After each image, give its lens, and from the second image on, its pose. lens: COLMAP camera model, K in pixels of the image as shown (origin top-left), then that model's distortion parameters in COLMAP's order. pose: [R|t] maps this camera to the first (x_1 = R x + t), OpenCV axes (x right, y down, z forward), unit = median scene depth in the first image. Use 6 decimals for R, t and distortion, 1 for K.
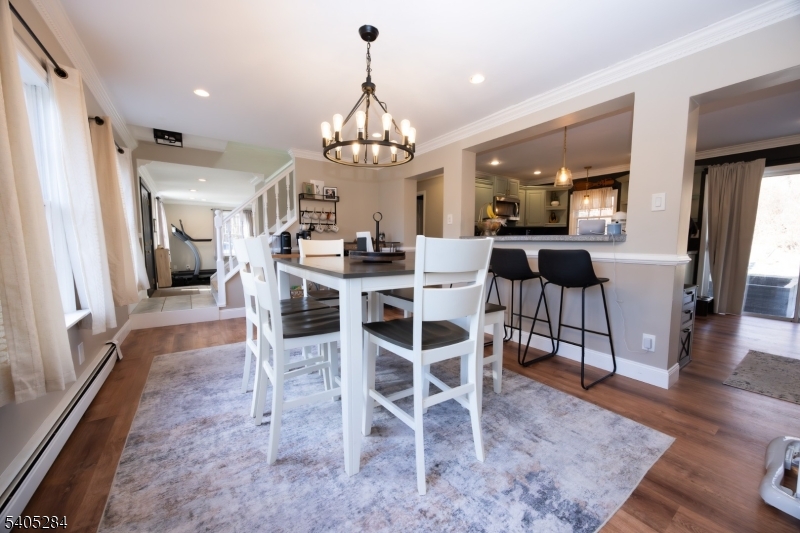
lens RADIAL K [[302.8, 0, 401.6], [0, 302.8, 269.8], [0, 0, 1]] dist [-0.010218, 0.000575]
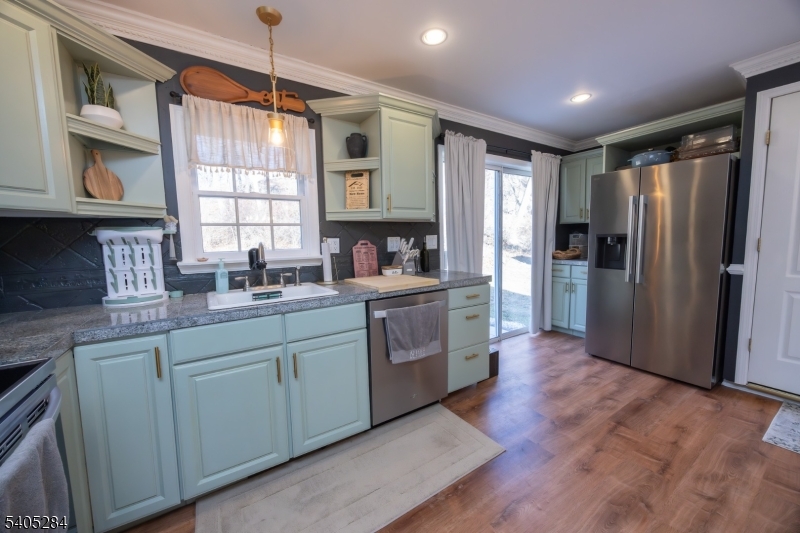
lens RADIAL K [[302.8, 0, 402.1], [0, 302.8, 267.5], [0, 0, 1]] dist [-0.010218, 0.000575]
pose [[0.042937, -0.088089, 0.995187, 0.622621], [0.114689, 0.989955, 0.082678, -0.215589], [-0.992473, 0.110587, 0.052609, 1.754241]]
